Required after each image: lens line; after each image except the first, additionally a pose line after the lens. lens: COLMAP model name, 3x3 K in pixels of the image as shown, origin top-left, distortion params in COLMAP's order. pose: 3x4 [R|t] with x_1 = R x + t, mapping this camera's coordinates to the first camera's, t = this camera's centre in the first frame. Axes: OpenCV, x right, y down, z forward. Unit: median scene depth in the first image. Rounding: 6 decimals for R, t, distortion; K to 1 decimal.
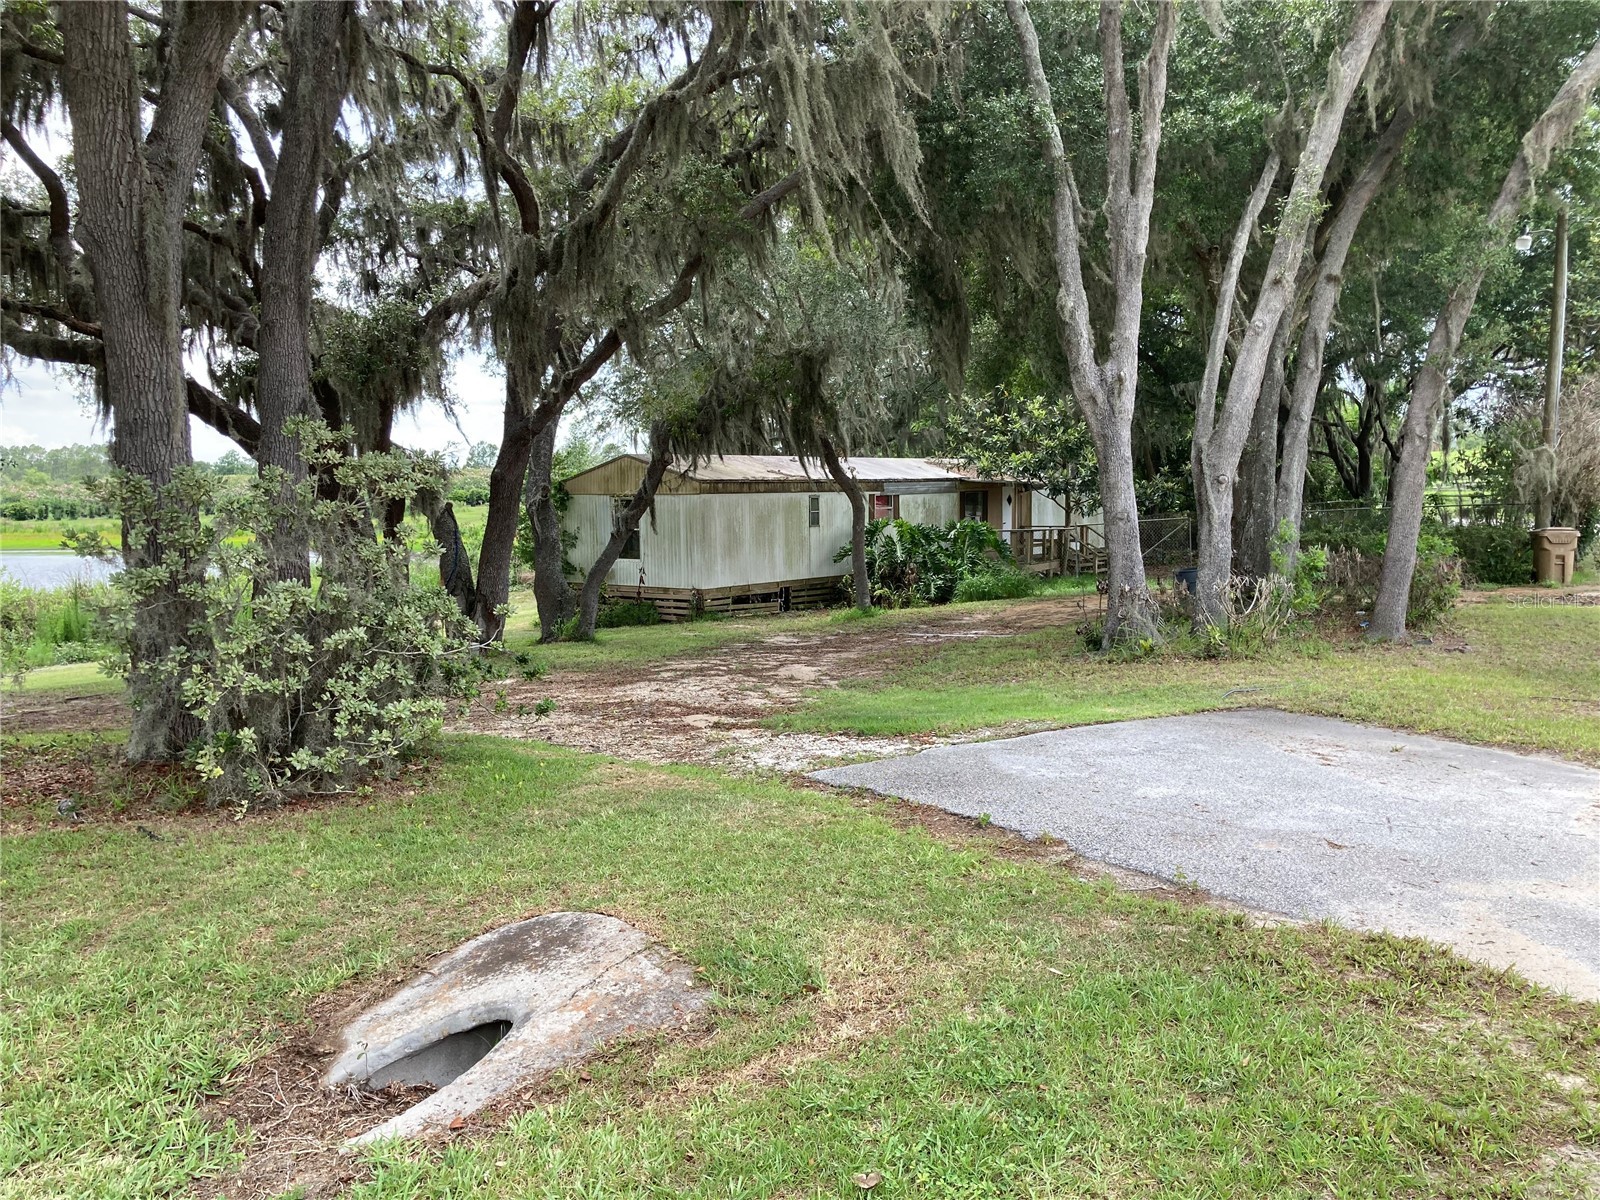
lens RADIAL K [[1290.5, 0, 796.8], [0, 1290.5, 600.3], [0, 0, 1]] dist [0.006039, -0.006873]
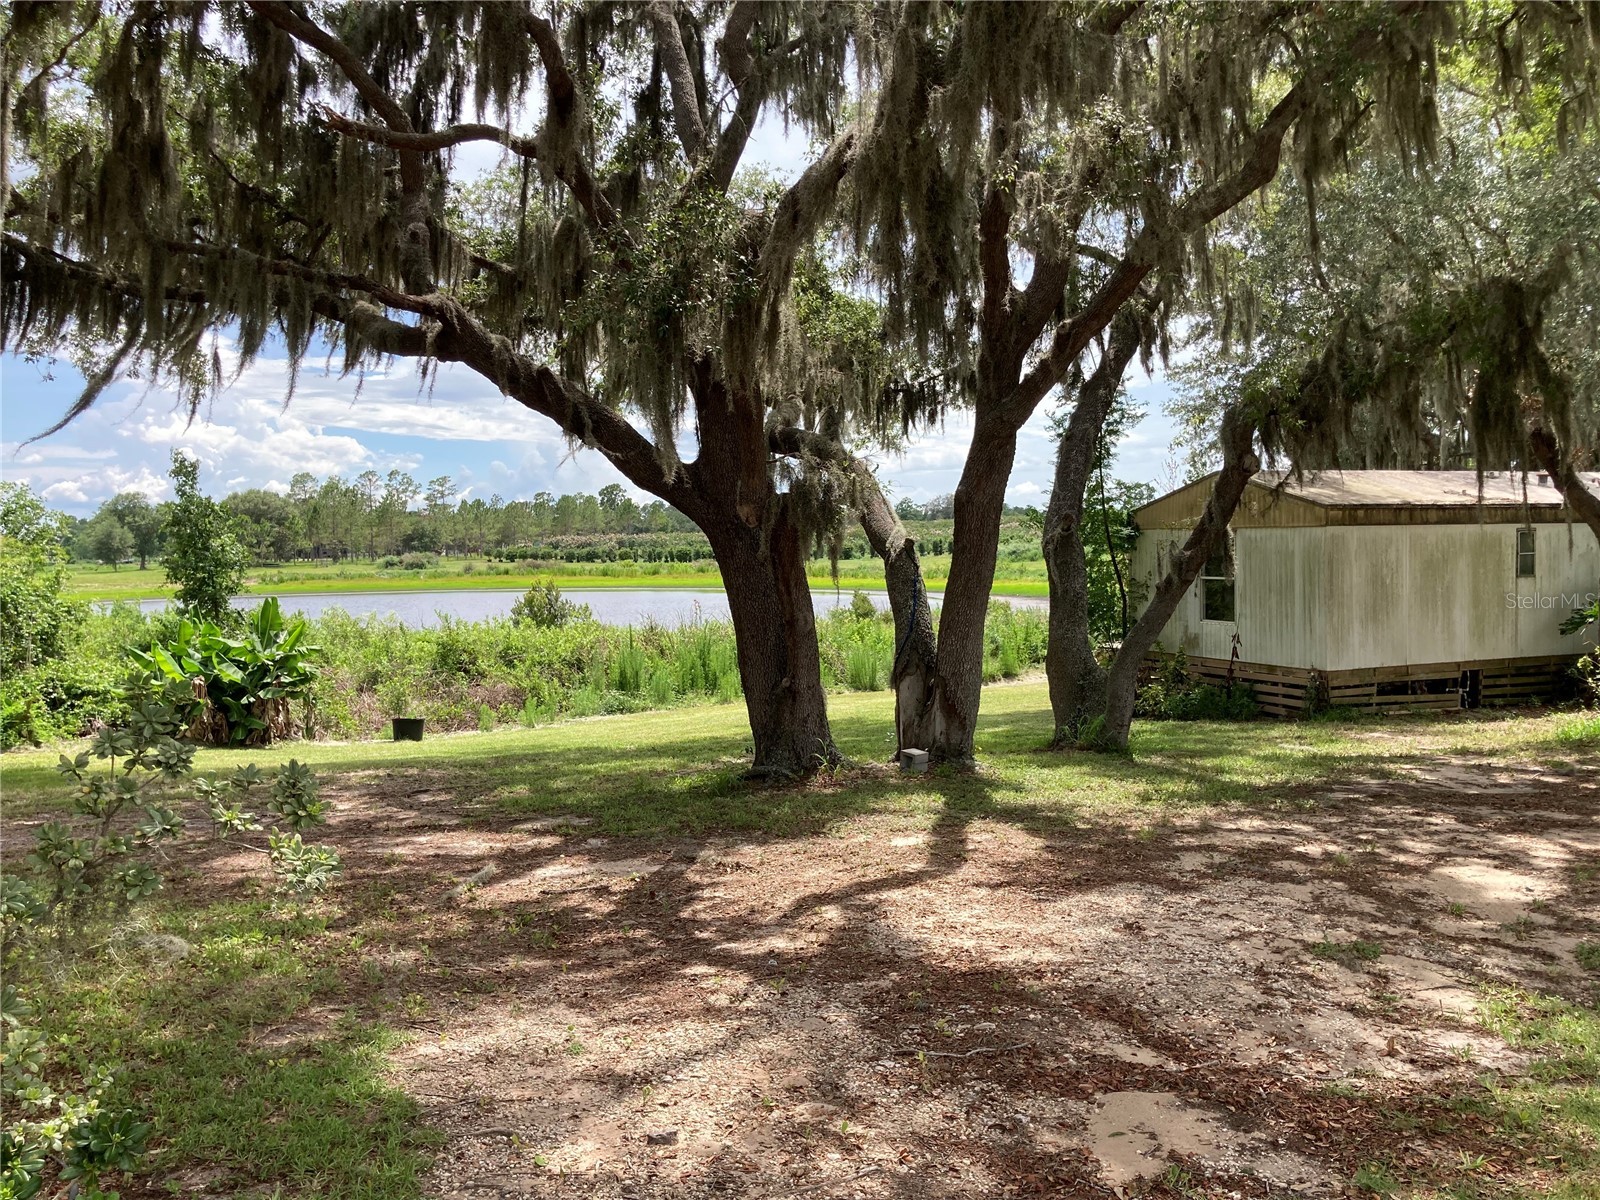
lens RADIAL K [[1290.5, 0, 805.3], [0, 1290.5, 599.0], [0, 0, 1]] dist [0.006039, -0.006873]
pose [[0.869910, 0.020506, -0.492784, 0.019246], [-0.036497, 0.999072, -0.022853, -0.019819], [0.491859, 0.037865, 0.869851, 0.285474]]
